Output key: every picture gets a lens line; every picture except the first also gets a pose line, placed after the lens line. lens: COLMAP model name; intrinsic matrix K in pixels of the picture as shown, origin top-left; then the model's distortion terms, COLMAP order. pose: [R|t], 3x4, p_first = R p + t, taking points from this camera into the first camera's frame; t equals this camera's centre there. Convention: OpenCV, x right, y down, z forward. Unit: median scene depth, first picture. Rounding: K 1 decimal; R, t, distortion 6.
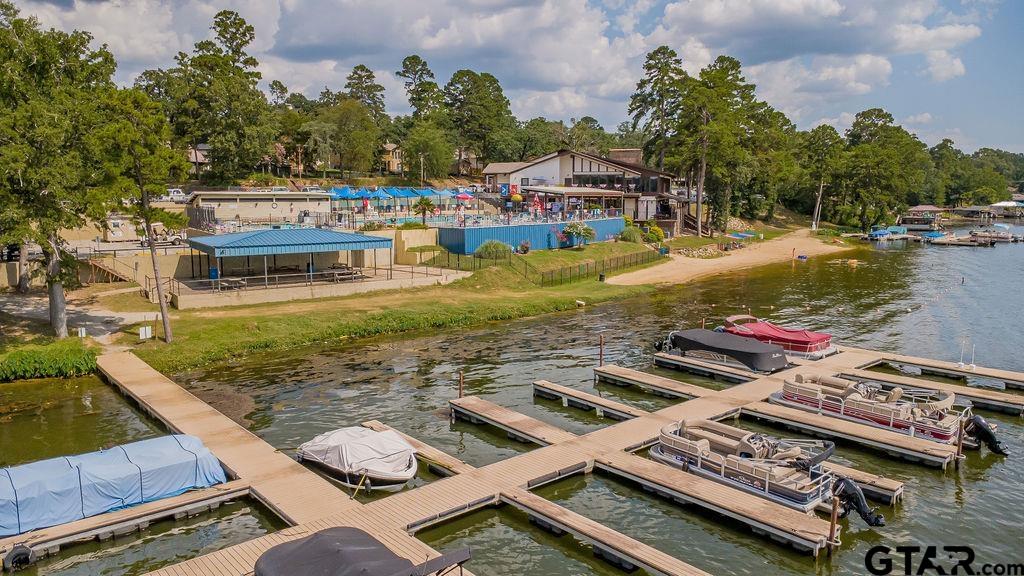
lens RADIAL K [[716.3, 0, 512.0], [0, 716.3, 288.0], [0, 0, 1]] dist [0.007356, 0.002296]
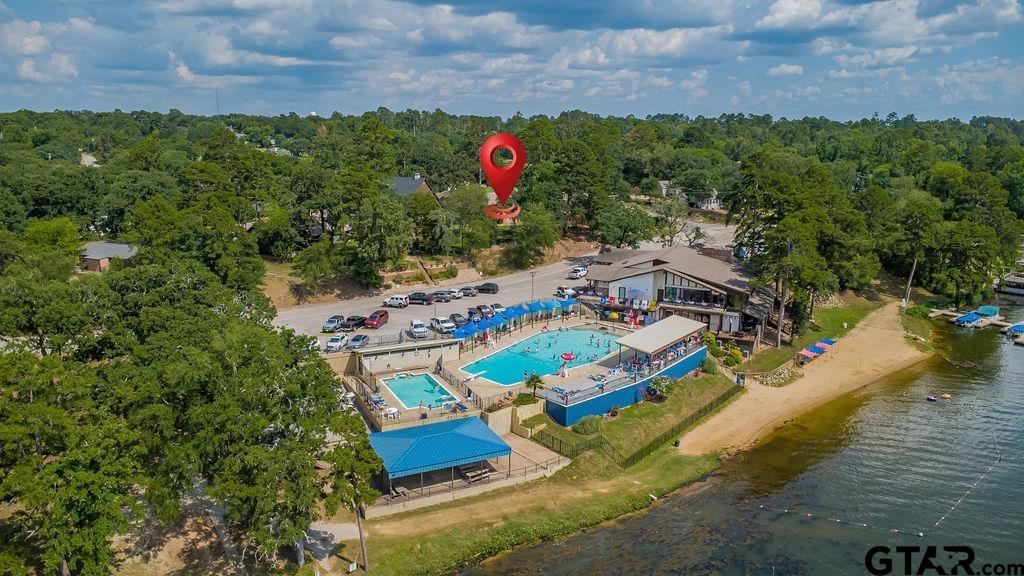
lens RADIAL K [[716.3, 0, 512.0], [0, 716.3, 288.0], [0, 0, 1]] dist [0.007356, 0.002296]
pose [[0.989222, 0.039353, -0.141037, 0.006709], [-0.027808, 0.996168, 0.082917, -0.293358], [0.143760, -0.078102, 0.986526, -0.180647]]
